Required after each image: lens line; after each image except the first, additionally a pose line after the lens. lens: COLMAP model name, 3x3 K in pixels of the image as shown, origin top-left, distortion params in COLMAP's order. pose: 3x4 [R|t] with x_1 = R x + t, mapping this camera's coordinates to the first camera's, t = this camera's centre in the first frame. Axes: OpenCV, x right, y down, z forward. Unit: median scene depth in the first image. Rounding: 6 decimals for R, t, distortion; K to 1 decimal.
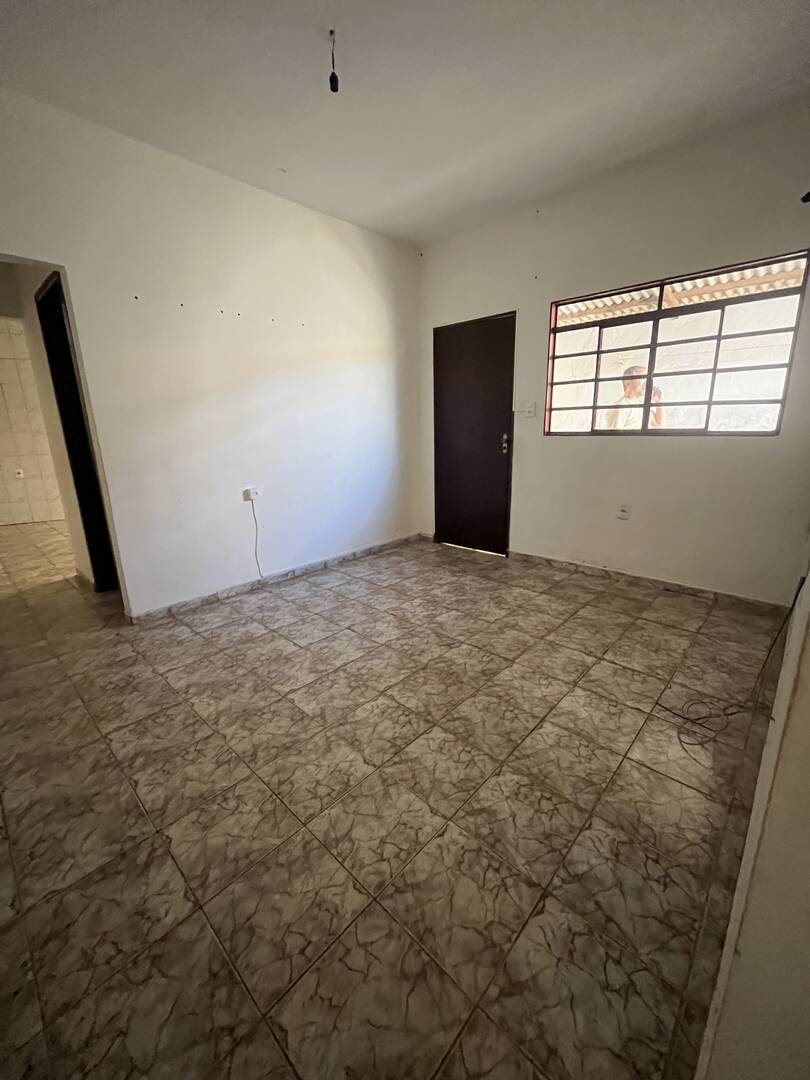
lens RADIAL K [[433.7, 0, 408.4], [0, 433.7, 537.6], [0, 0, 1]] dist [-0.001570, -0.000226]
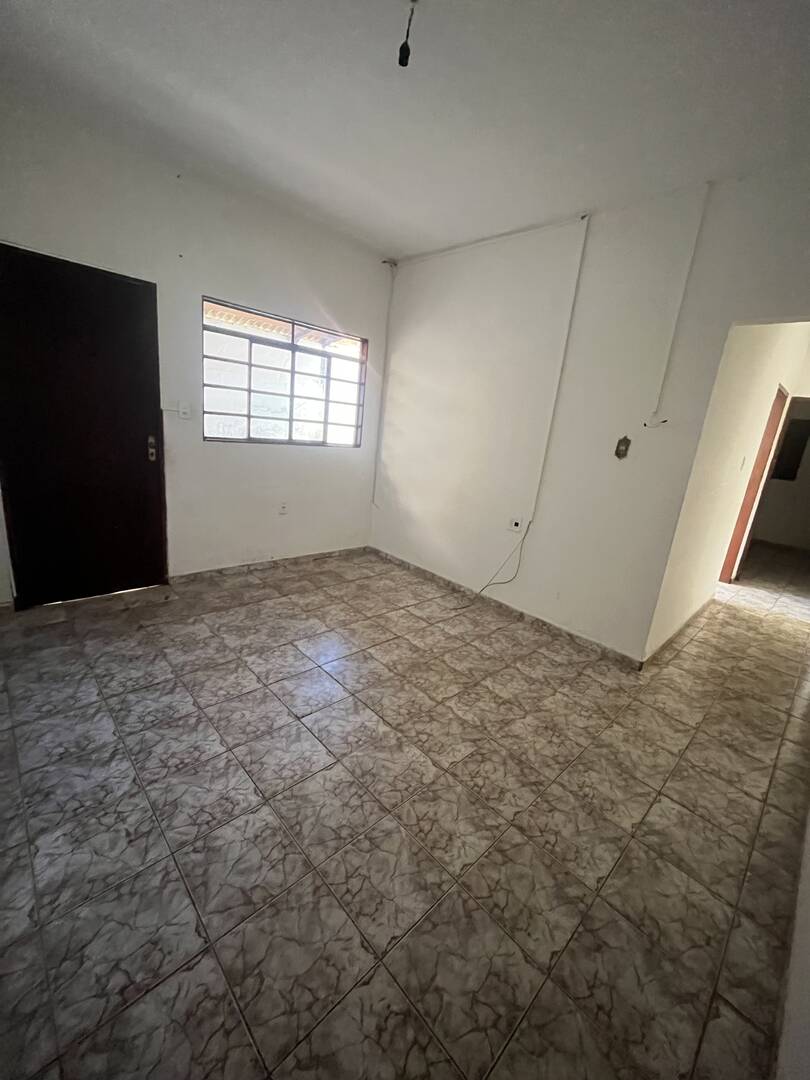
lens RADIAL K [[433.7, 0, 401.9], [0, 433.7, 537.4], [0, 0, 1]] dist [-0.001570, -0.000226]
pose [[0.055303, -0.233224, 0.970849, -0.809933], [0.149050, 0.963371, 0.222937, -0.244985], [-0.987282, 0.132377, 0.088039, 0.723663]]
